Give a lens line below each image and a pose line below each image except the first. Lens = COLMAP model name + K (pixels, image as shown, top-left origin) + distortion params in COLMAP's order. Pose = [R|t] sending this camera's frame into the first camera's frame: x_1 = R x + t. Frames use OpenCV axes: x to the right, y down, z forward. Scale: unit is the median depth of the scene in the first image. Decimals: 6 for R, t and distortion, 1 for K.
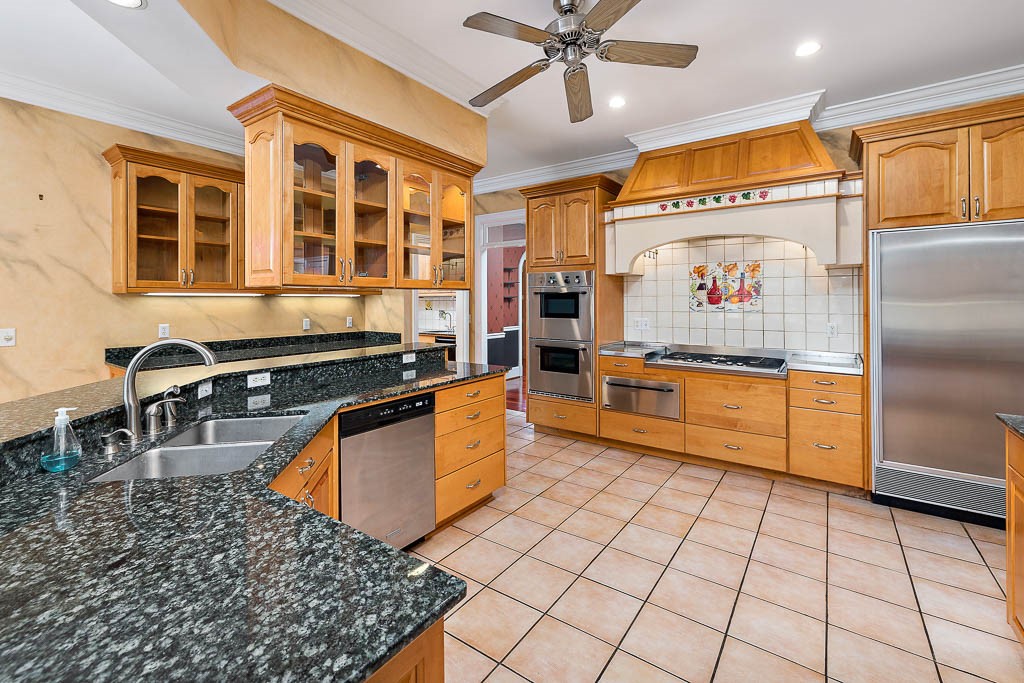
lens RADIAL K [[451.1, 0, 507.5], [0, 451.1, 297.7], [0, 0, 1]] dist [0.003149, 0.000543]
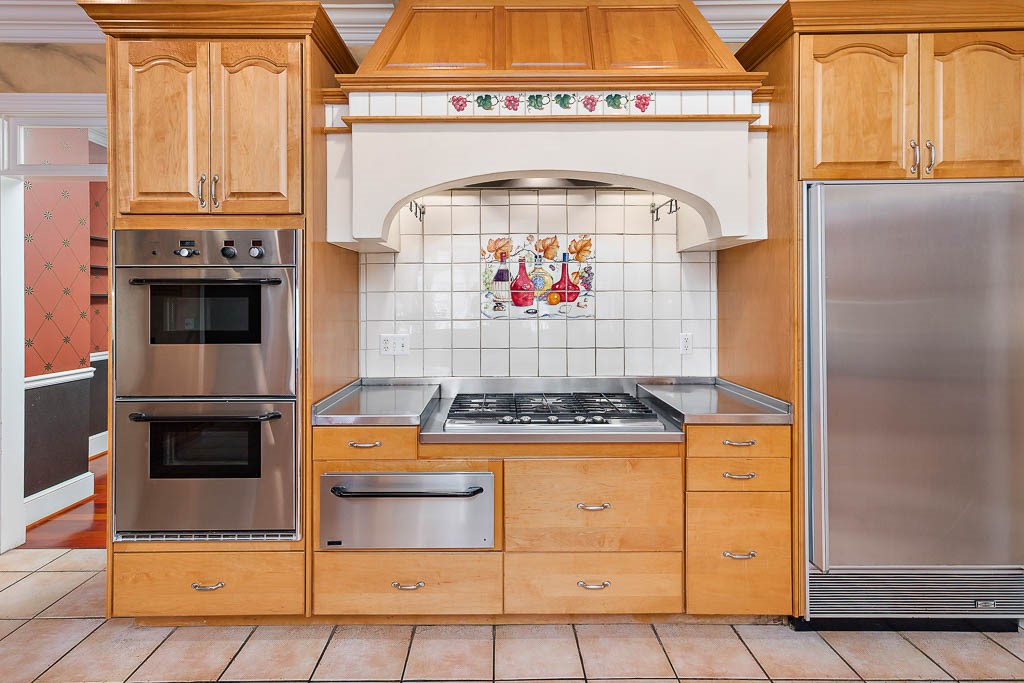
lens RADIAL K [[451.1, 0, 507.5], [0, 451.1, 297.7], [0, 0, 1]] dist [0.003149, 0.000543]
pose [[0.808512, 0.000250, 0.588480, 0.104071], [-0.000627, 1.000000, 0.000435, 0.004035], [-0.588479, -0.000720, 0.808512, 0.567822]]
